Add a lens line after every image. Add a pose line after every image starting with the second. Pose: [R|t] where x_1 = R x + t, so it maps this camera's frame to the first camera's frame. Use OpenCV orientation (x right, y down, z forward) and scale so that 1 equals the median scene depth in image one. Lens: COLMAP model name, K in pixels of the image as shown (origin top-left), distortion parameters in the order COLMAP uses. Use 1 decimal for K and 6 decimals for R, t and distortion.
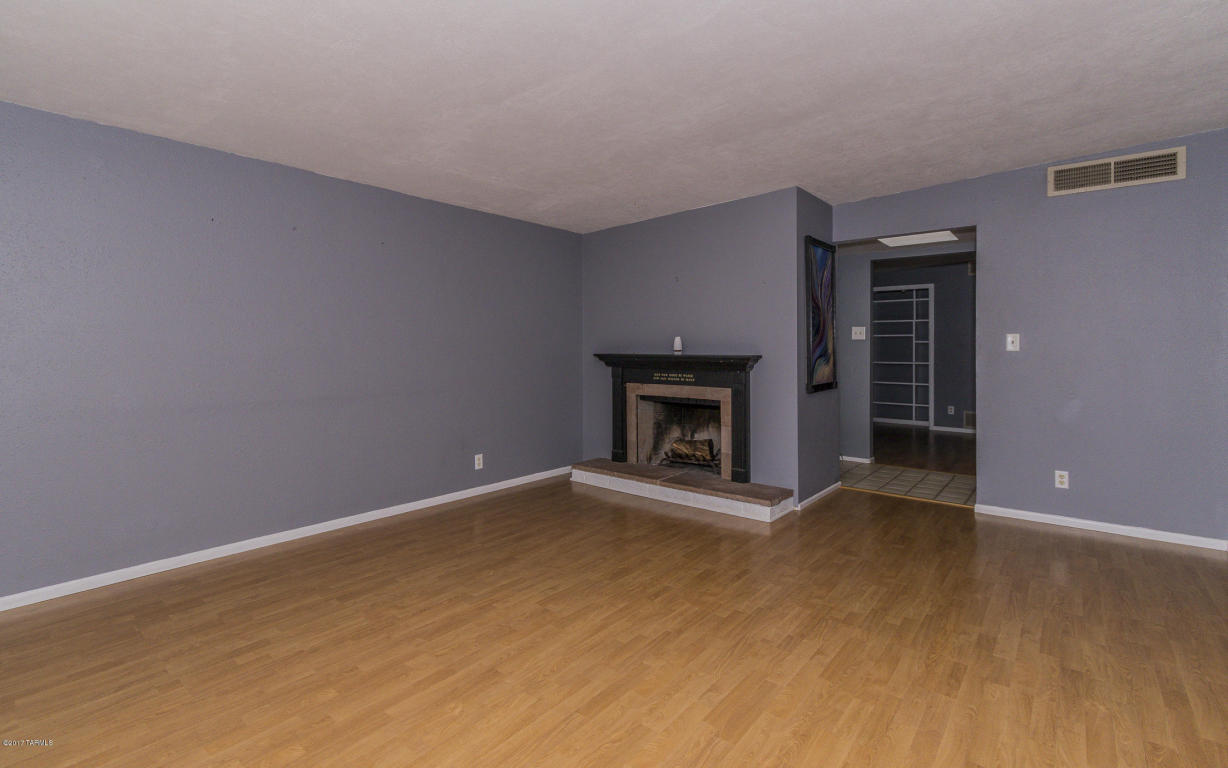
lens RADIAL K [[558.1, 0, 614.7], [0, 558.1, 353.2], [0, 0, 1]] dist [0.001928, 0.000098]
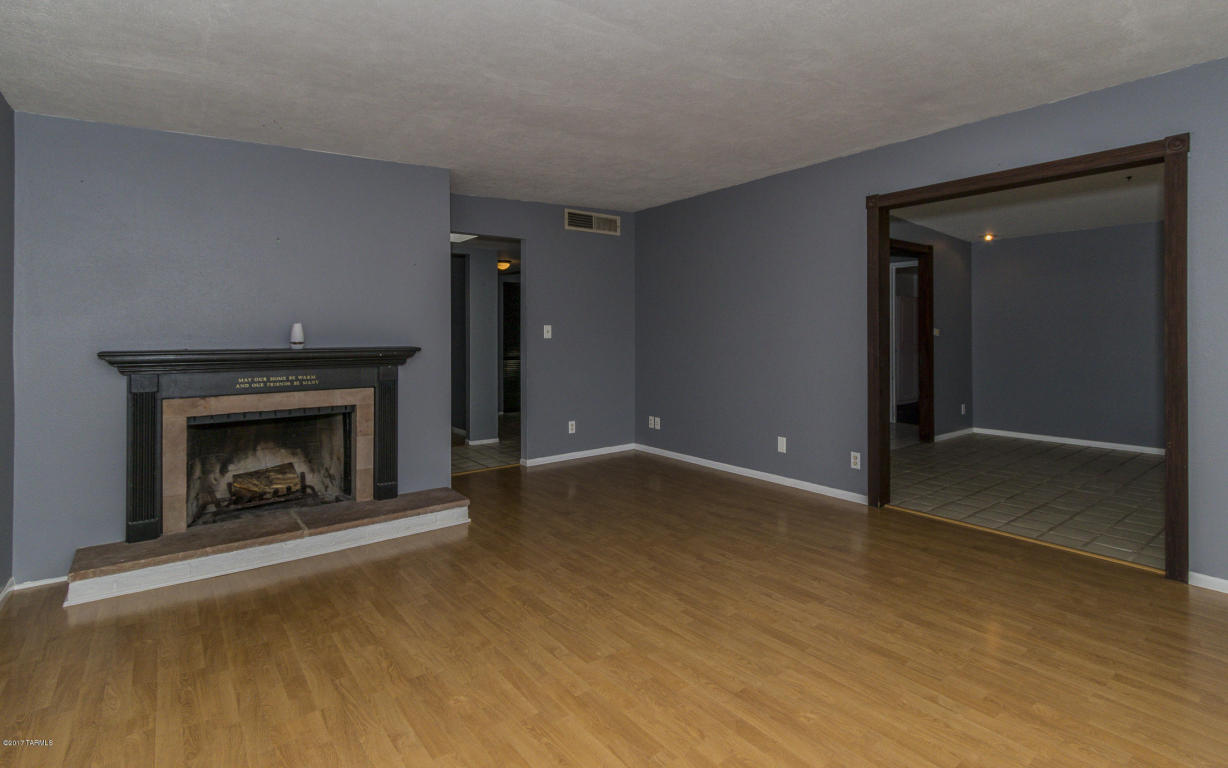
lens RADIAL K [[602.9, 0, 615.2], [0, 602.9, 332.5], [0, 0, 1]] dist [0.002207, -0.000321]
pose [[0.216527, -0.000388, 0.976277, -0.683877], [0.016594, 0.999857, -0.003283, -0.010657], [-0.976136, 0.016911, 0.216502, 0.546647]]
